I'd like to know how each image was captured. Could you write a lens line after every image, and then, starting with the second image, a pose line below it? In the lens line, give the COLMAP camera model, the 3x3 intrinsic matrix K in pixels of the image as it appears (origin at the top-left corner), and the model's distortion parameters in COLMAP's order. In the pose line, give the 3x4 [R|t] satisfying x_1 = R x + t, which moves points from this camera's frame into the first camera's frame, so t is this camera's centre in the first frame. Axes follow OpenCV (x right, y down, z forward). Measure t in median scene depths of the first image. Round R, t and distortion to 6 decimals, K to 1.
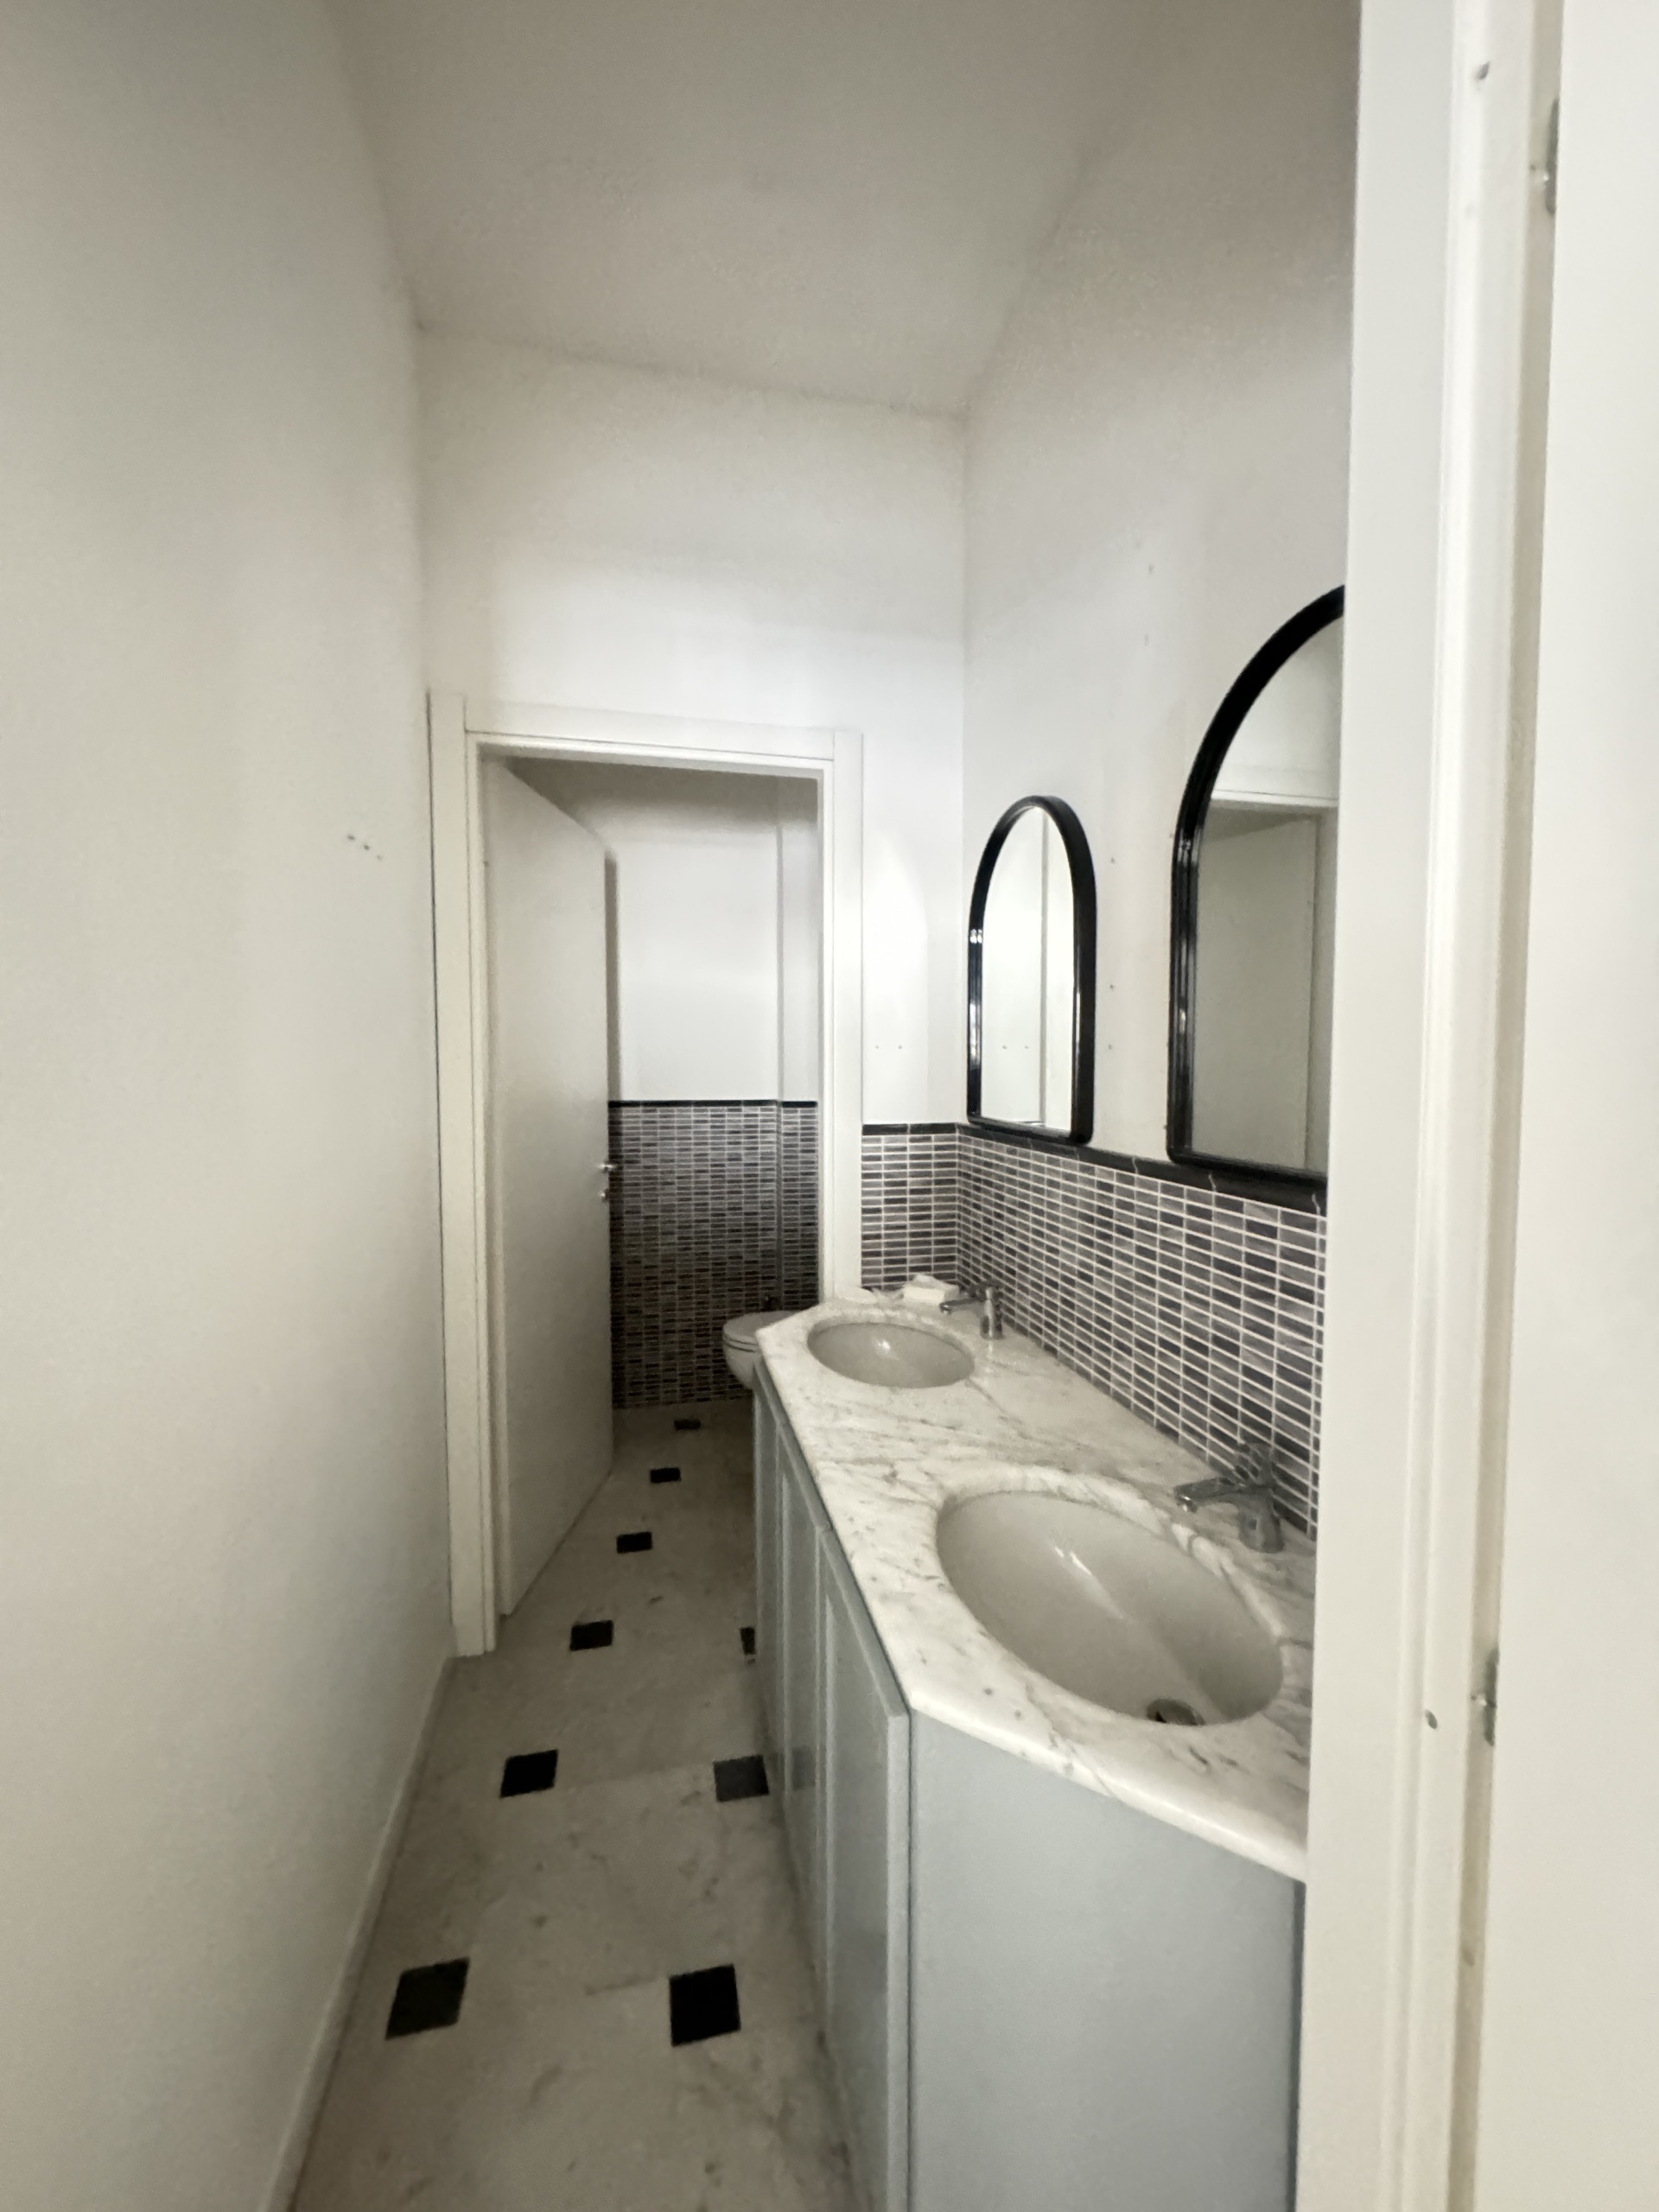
lens RADIAL K [[889.4, 0, 819.5], [0, 889.4, 1109.8], [0, 0, 1]] dist [-0.003009, 0.000497]
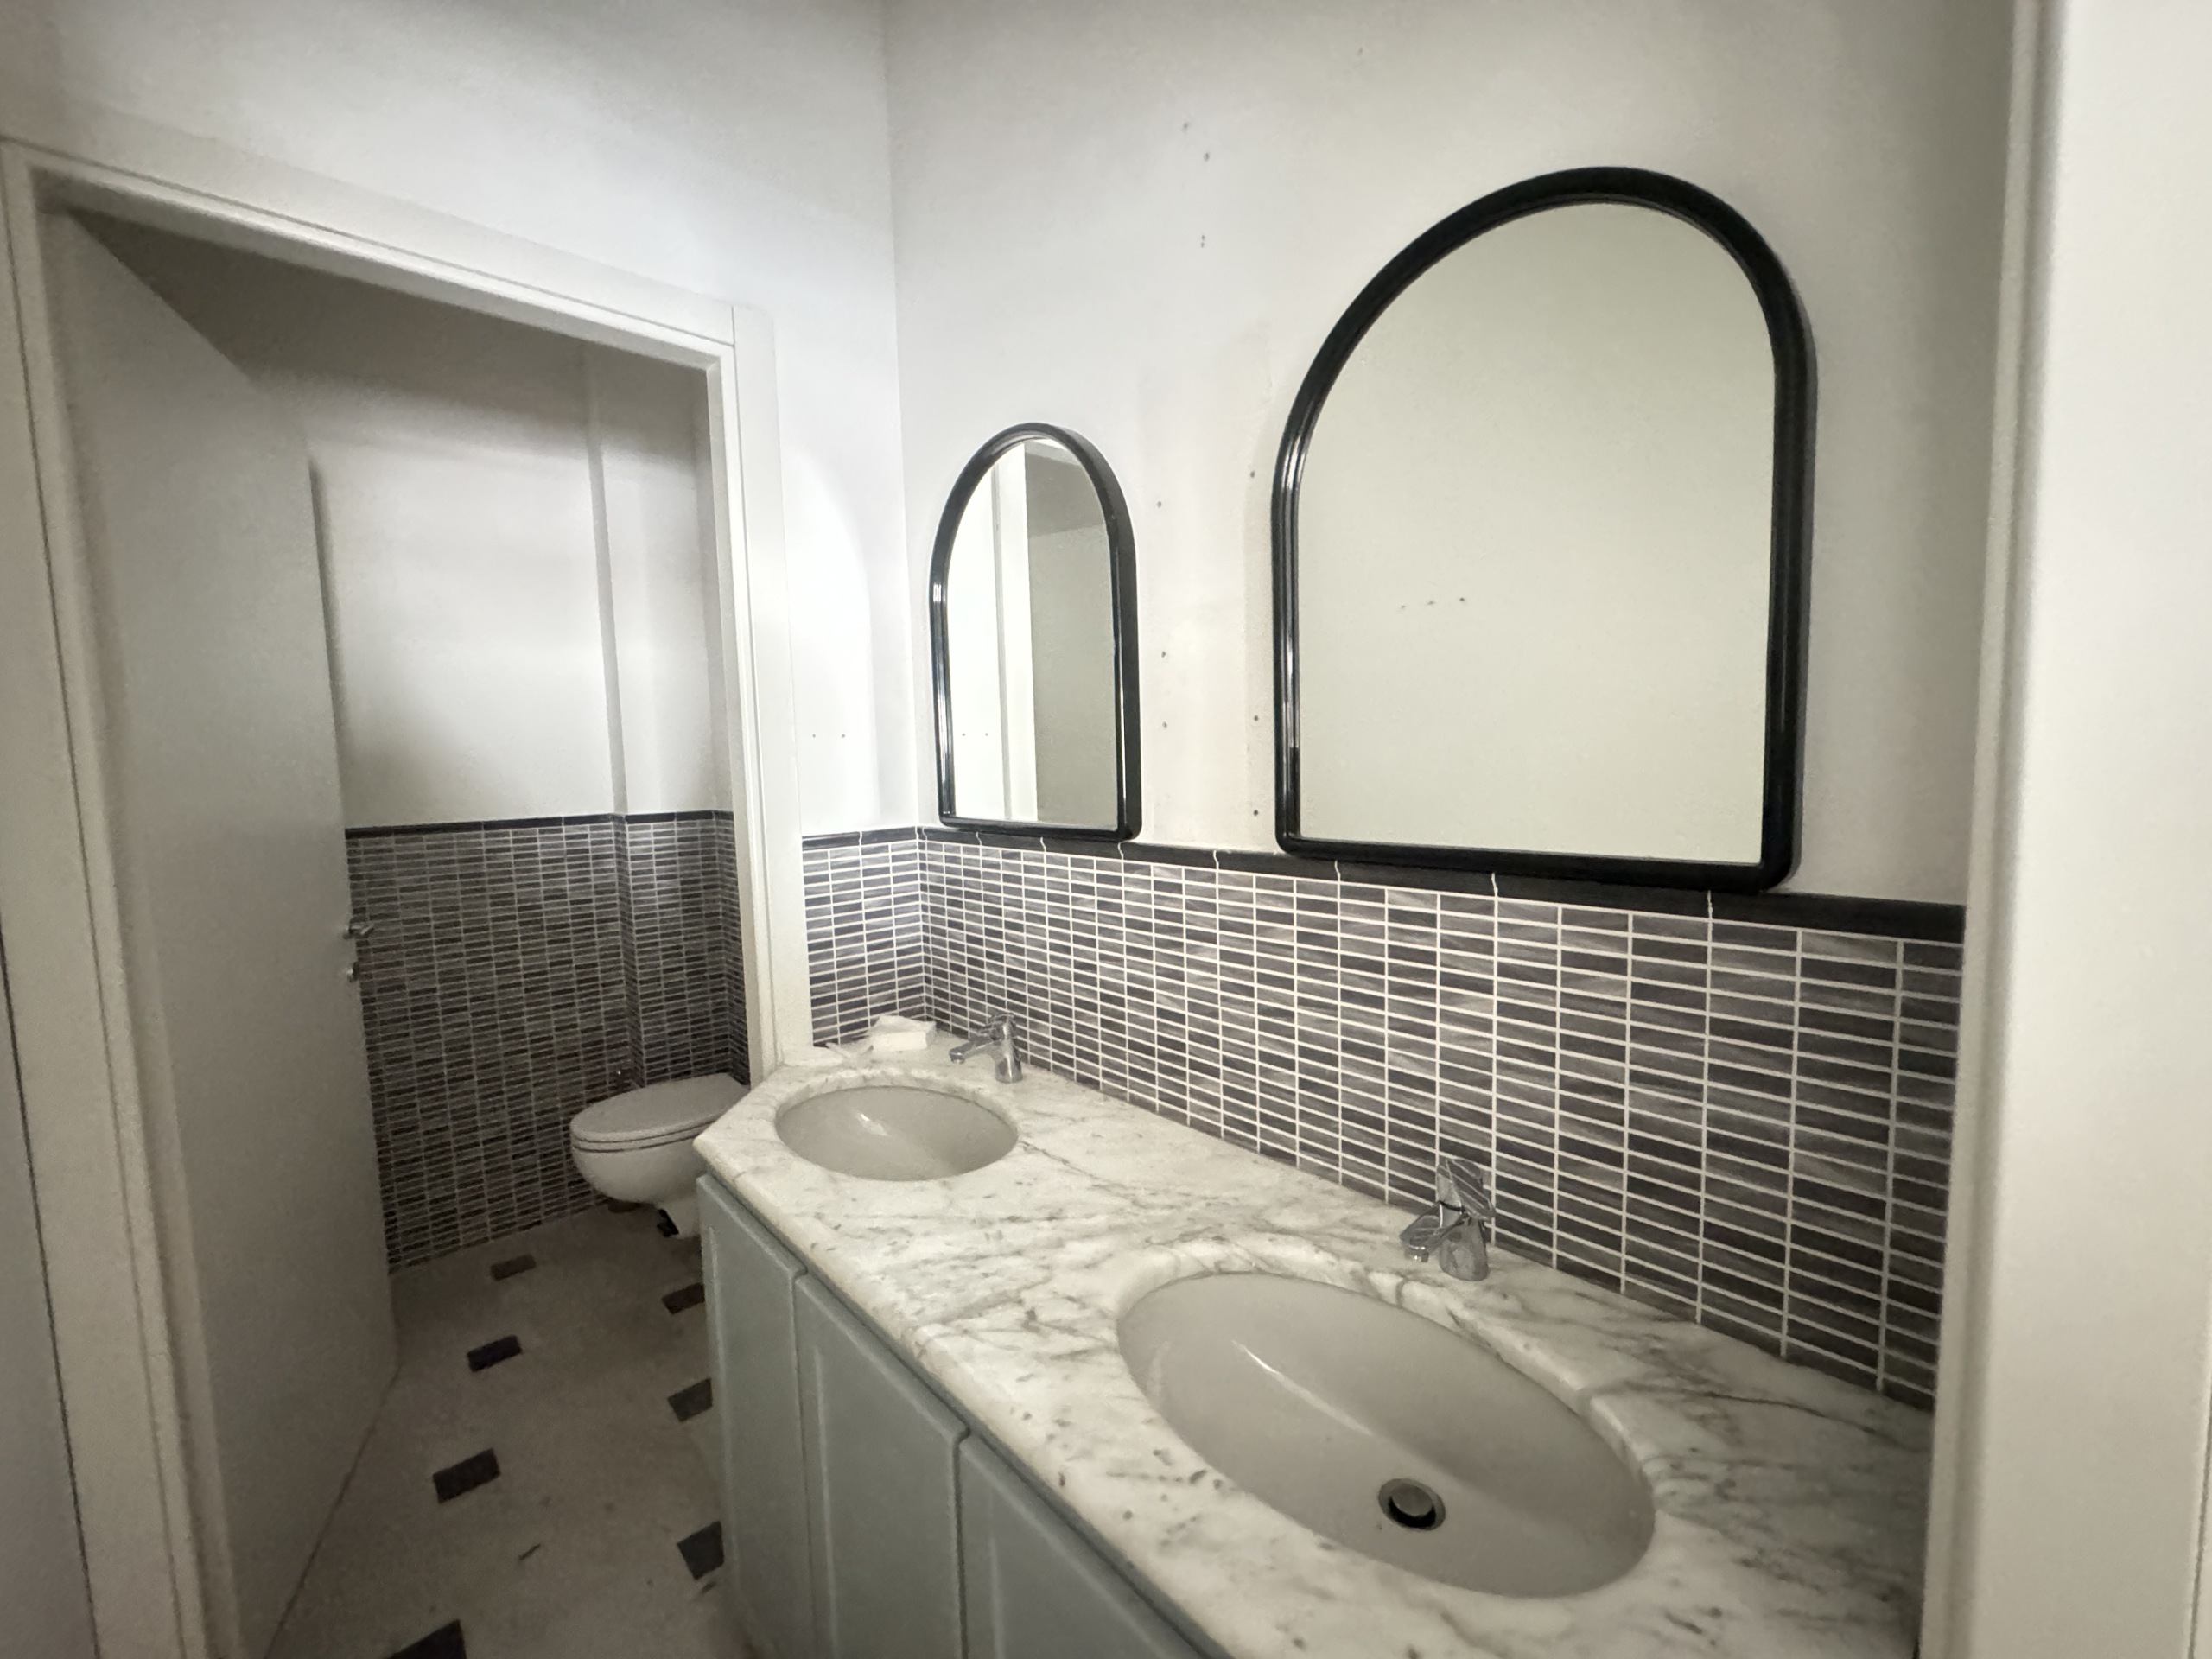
lens RADIAL K [[889.4, 0, 1102.4], [0, 889.4, 831.5], [0, 0, 1]] dist [-0.003009, 0.000497]
pose [[0.861407, -0.065157, 0.503719, -0.168137], [0.054510, 0.997869, 0.035859, -0.001860], [-0.504982, -0.003431, 0.863123, 0.293559]]
